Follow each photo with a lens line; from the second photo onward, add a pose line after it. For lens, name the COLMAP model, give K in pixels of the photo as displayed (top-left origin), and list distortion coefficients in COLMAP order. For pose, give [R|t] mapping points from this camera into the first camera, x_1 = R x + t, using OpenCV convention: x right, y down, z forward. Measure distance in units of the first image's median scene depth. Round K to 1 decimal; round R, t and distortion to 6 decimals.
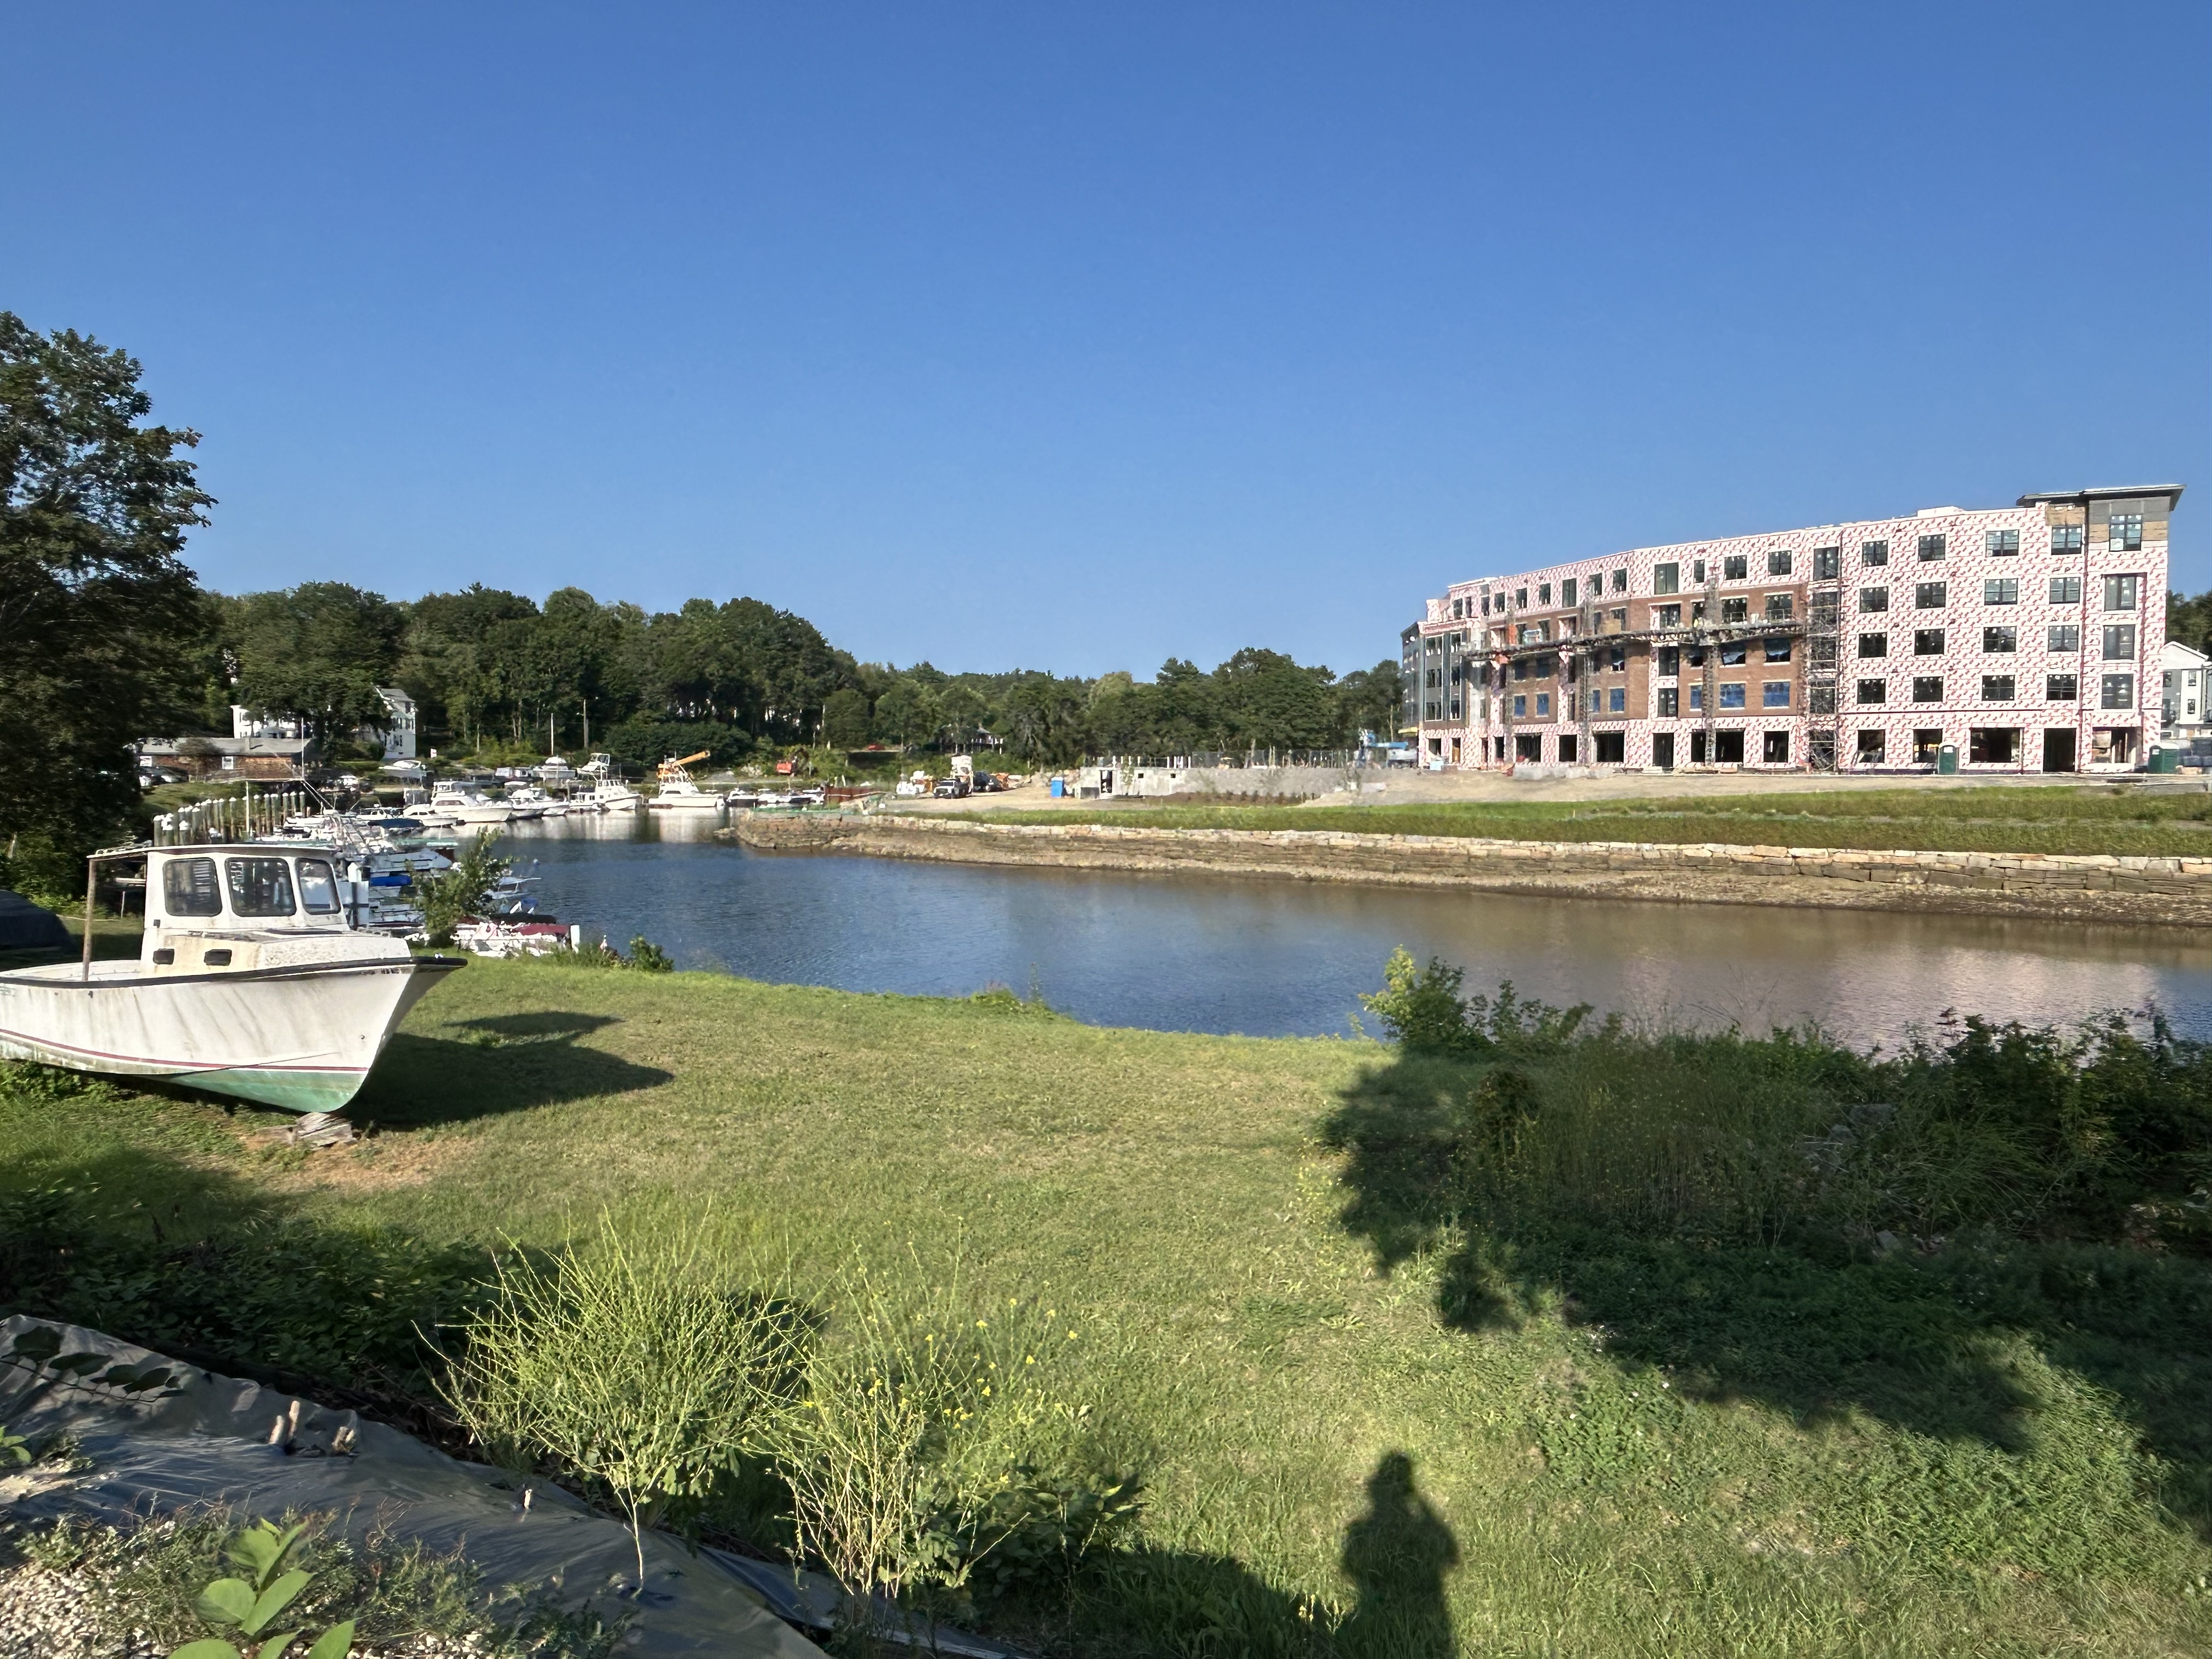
lens RADIAL K [[1482.5, 0, 1146.8], [0, 1482.5, 823.2], [0, 0, 1]] dist [0.012031, -0.002883]
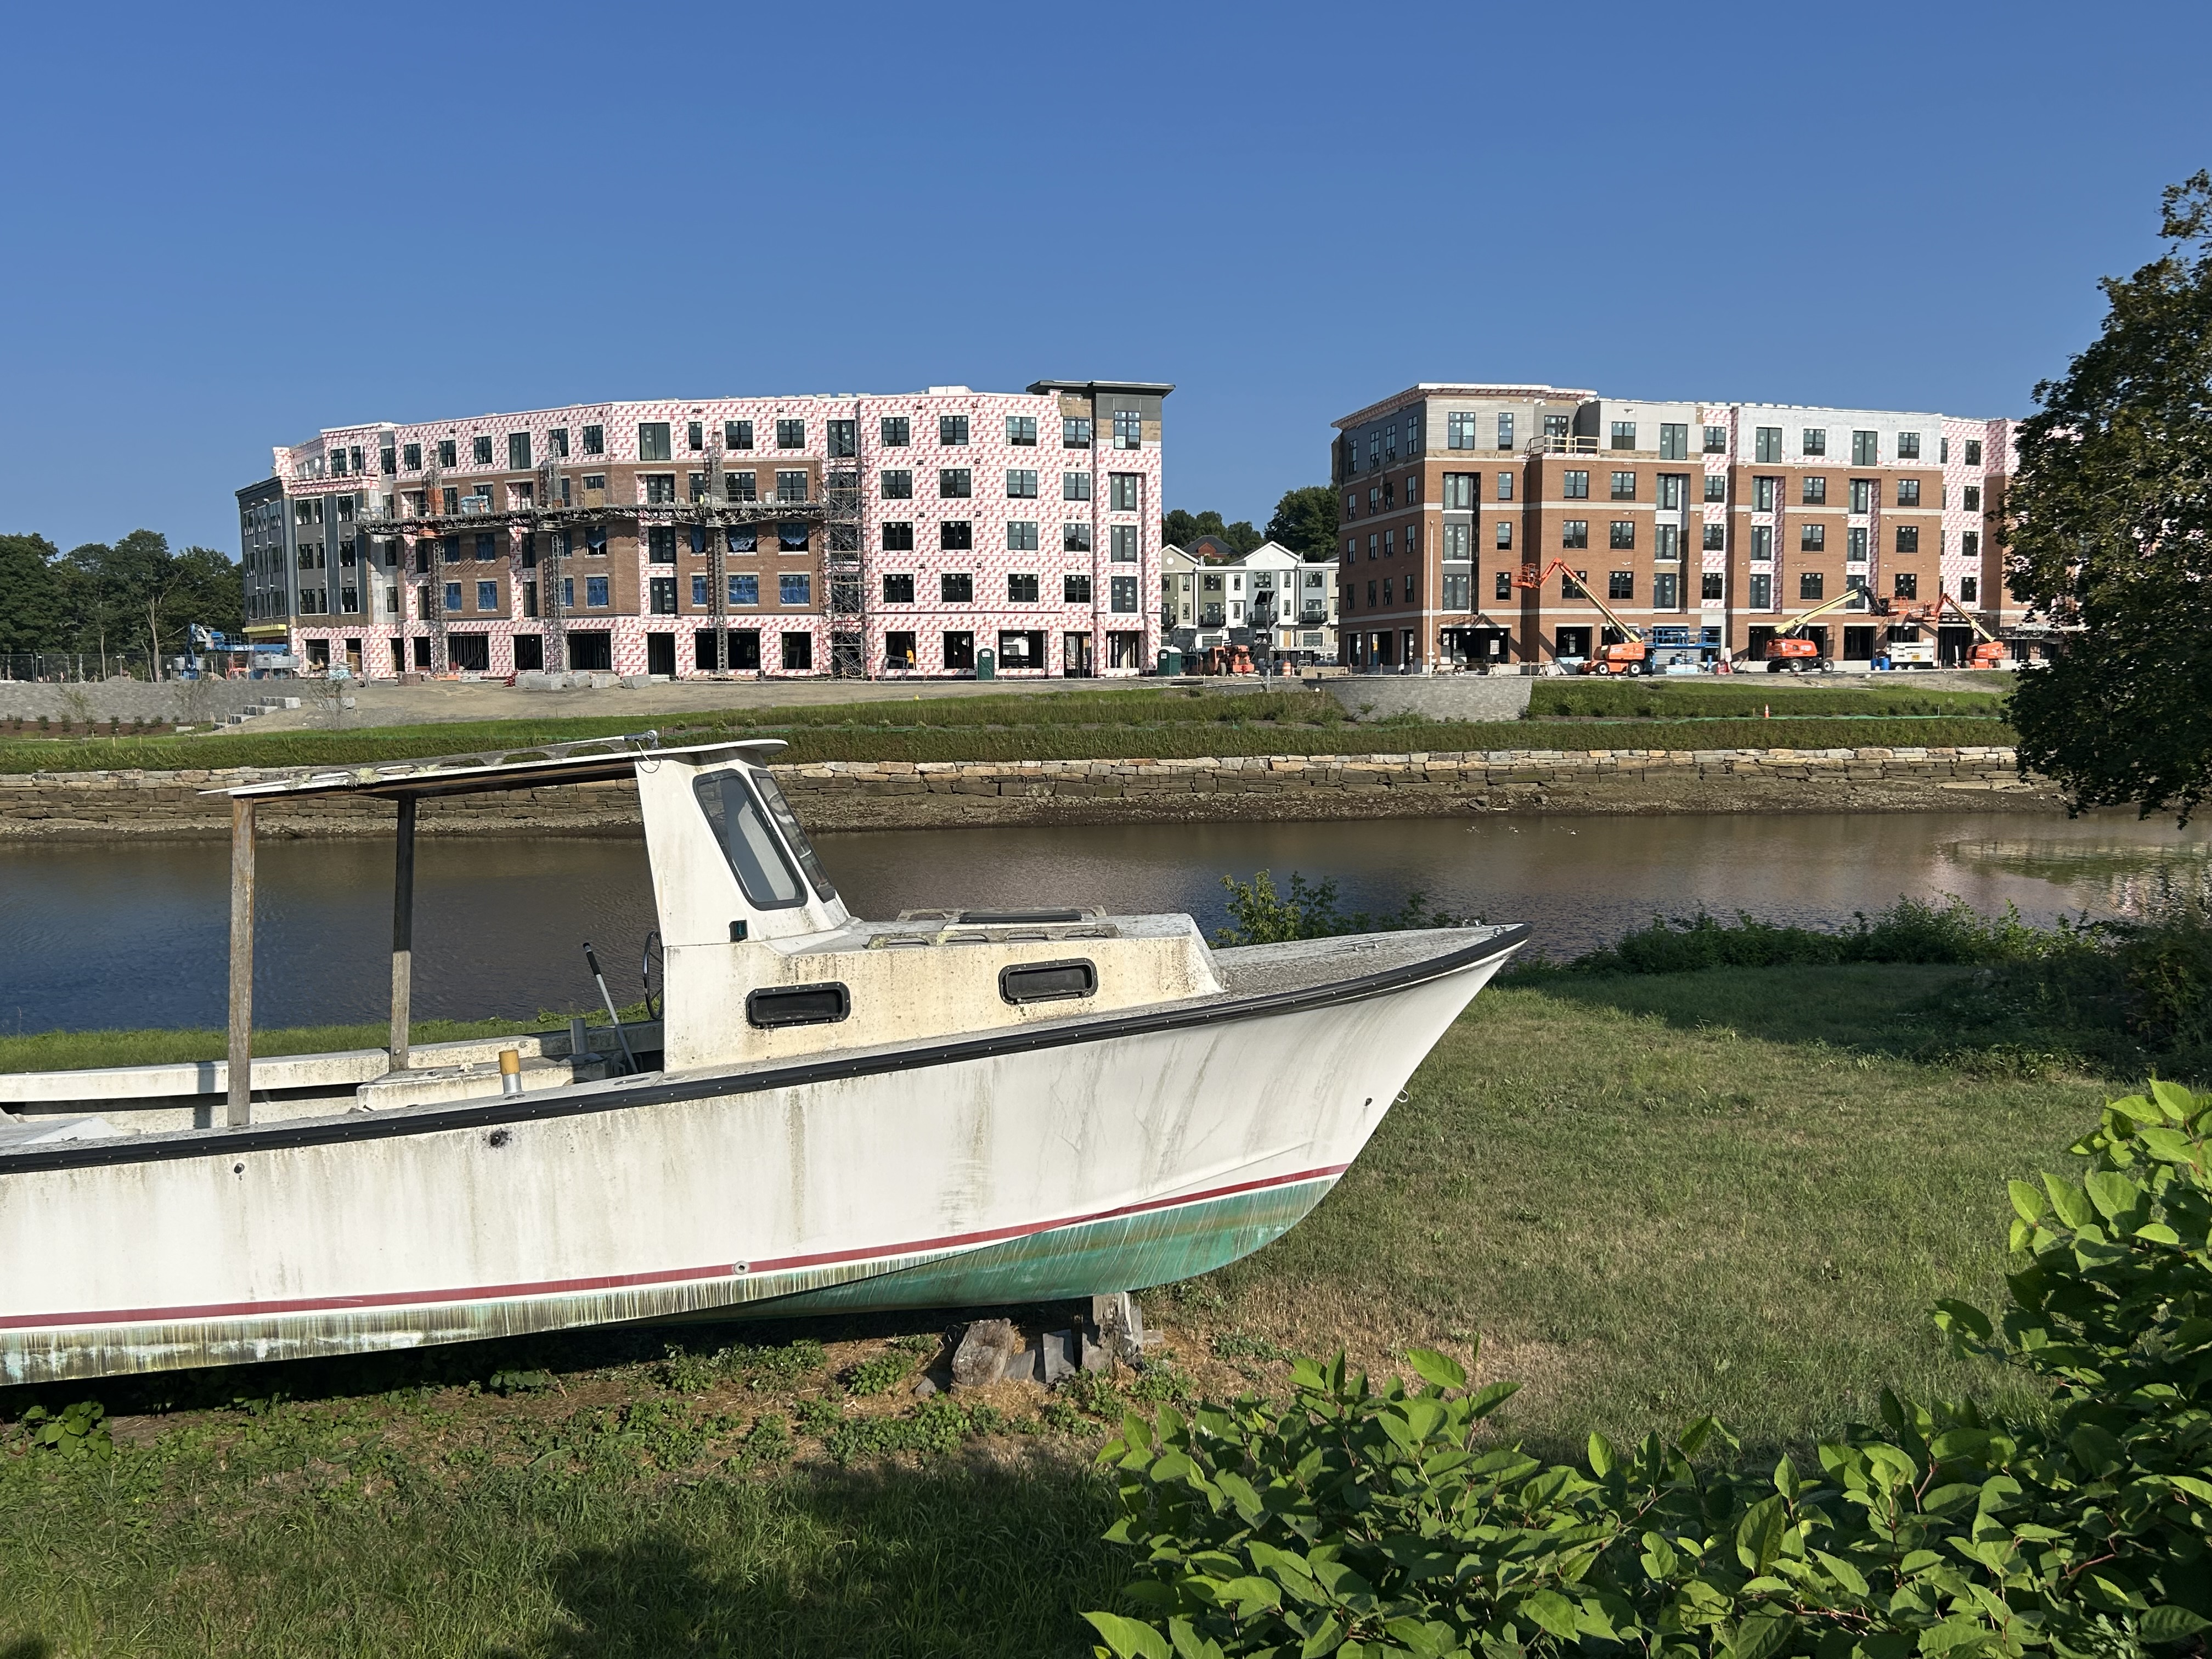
lens RADIAL K [[1818.9, 0, 1108.3], [0, 1818.9, 835.4], [0, 0, 1]] dist [0.088166, -0.085478]
pose [[0.772838, -0.063081, 0.631461, -0.120193], [0.035320, 0.997781, 0.056447, 0.002065], [-0.633620, -0.021322, 0.773350, 0.072909]]
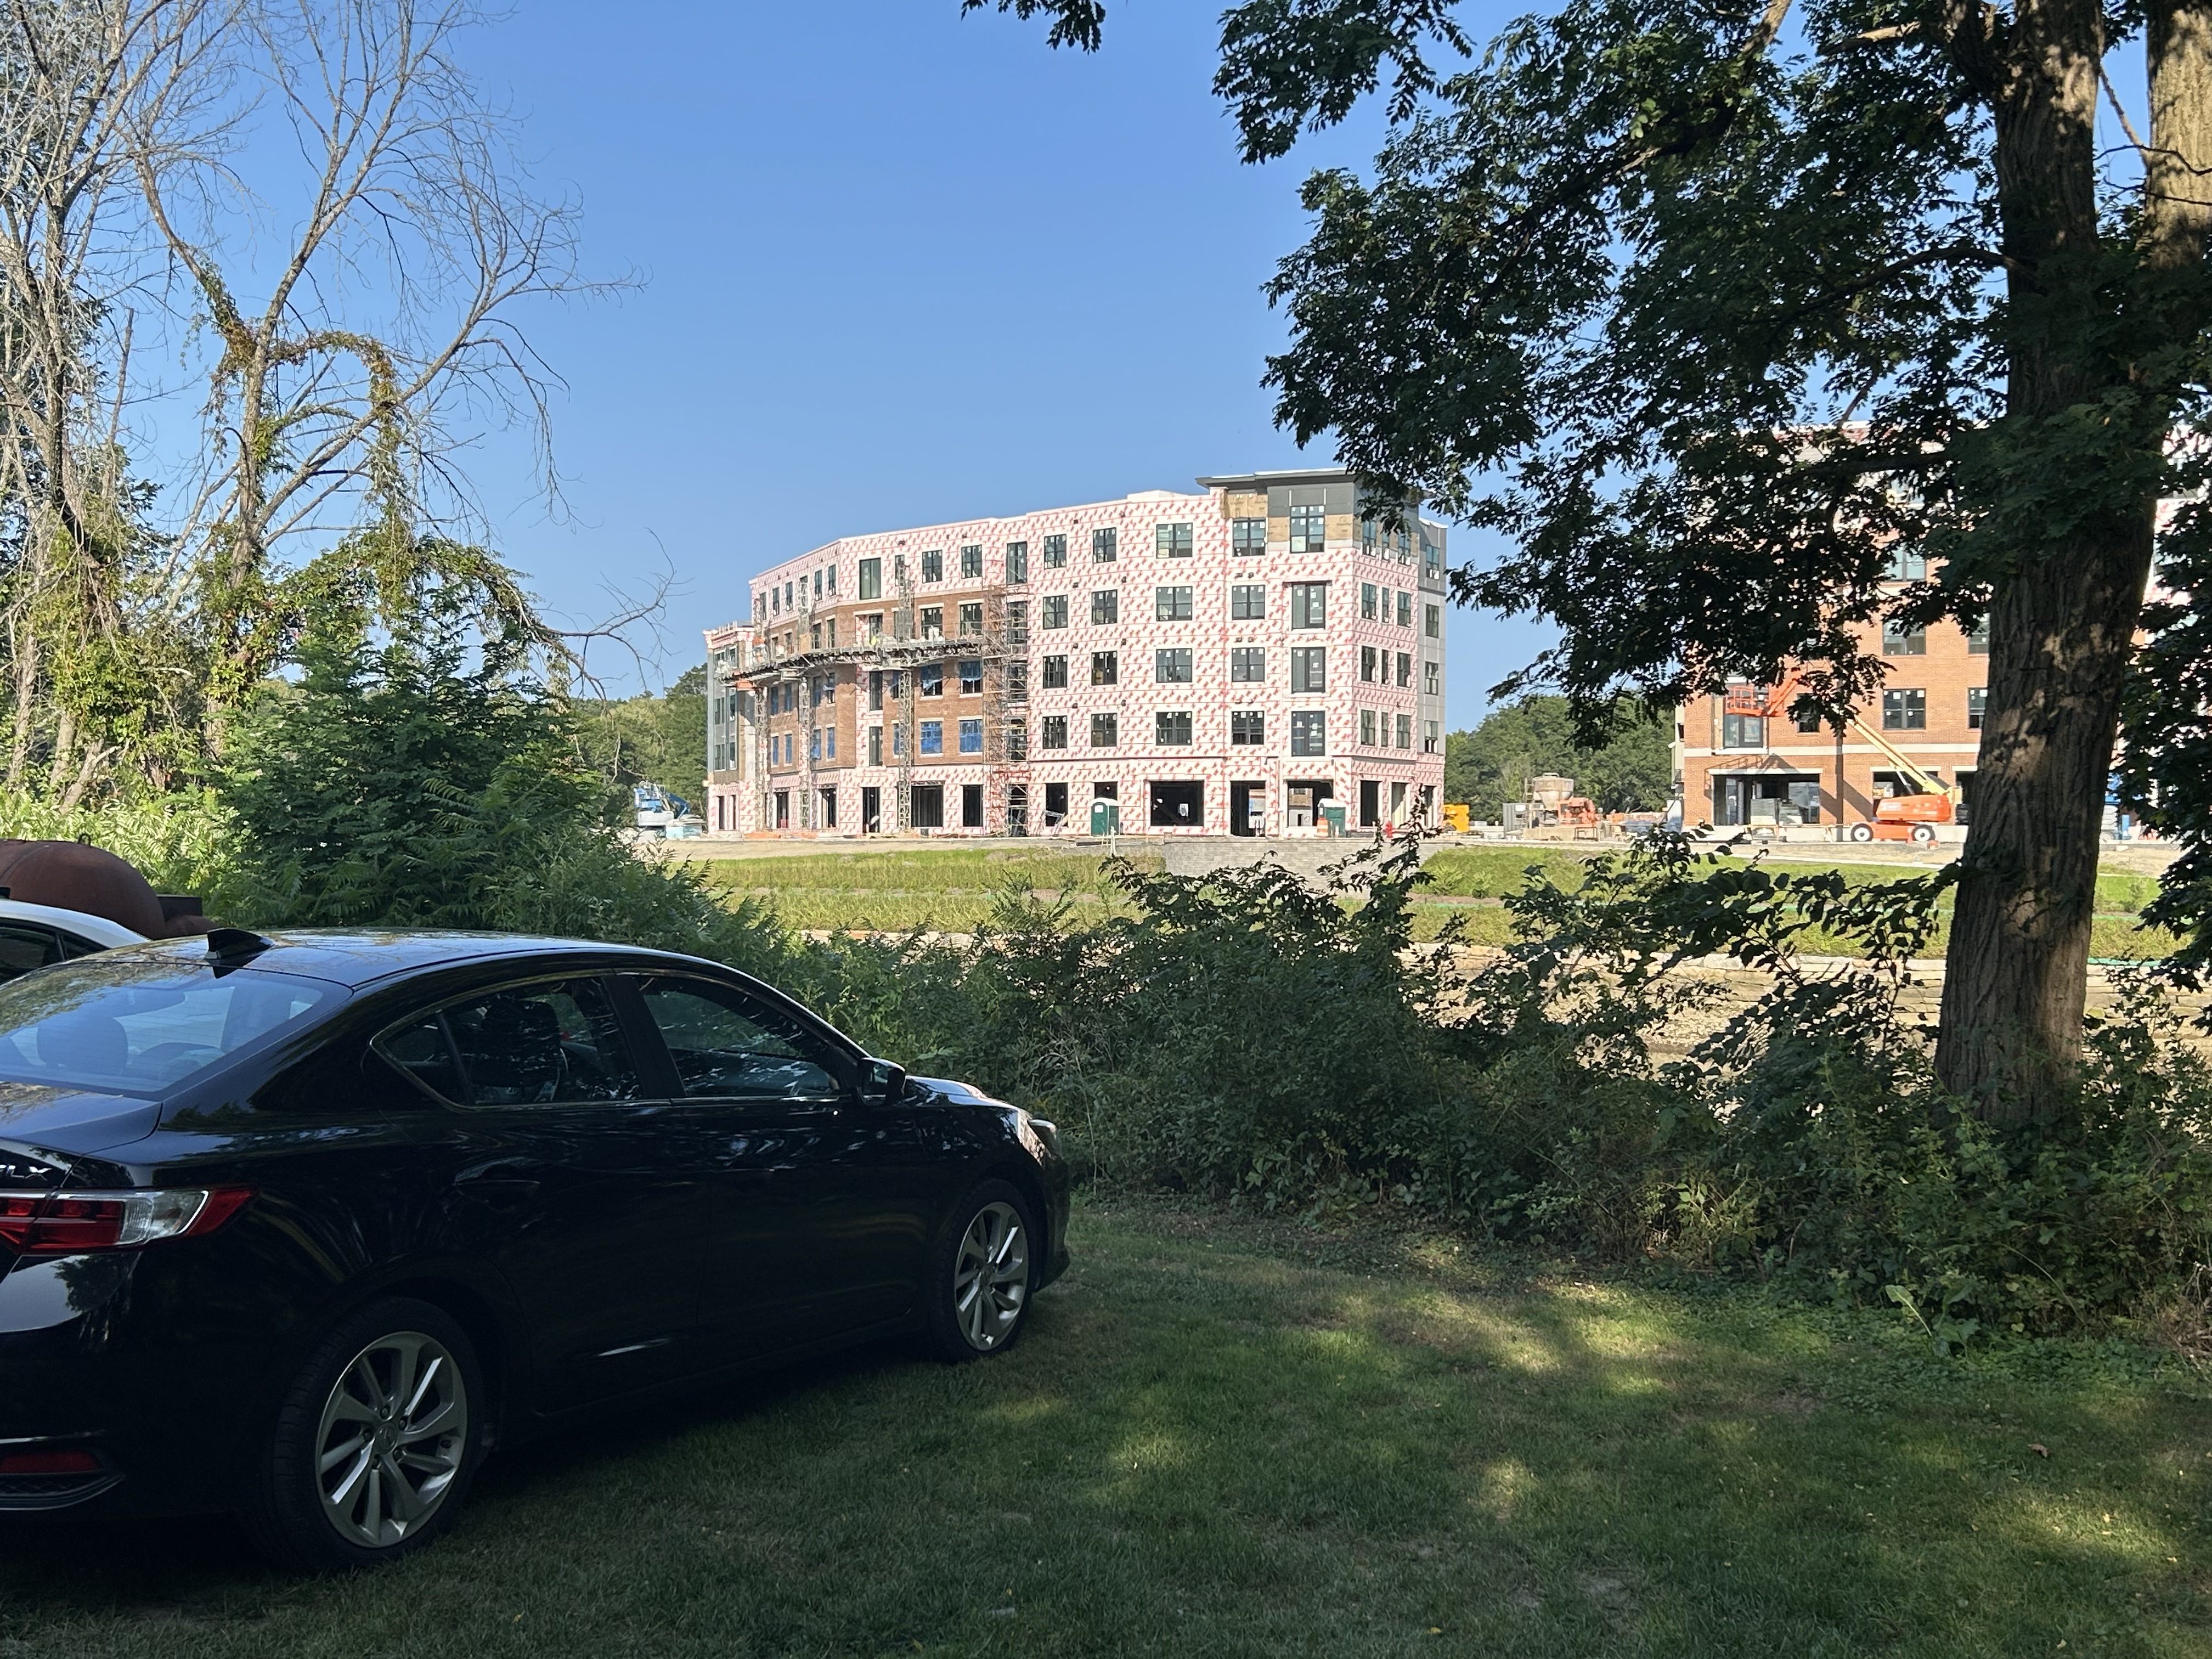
lens RADIAL K [[2424.3, 0, 1106.9], [0, 2424.3, 838.1], [0, 0, 1]] dist [0.012941, 0.000000]
pose [[0.999160, -0.001996, 0.040925, 0.480144], [0.003658, 0.999171, -0.040556, 0.015767], [-0.040810, 0.040672, 0.998339, -0.237324]]
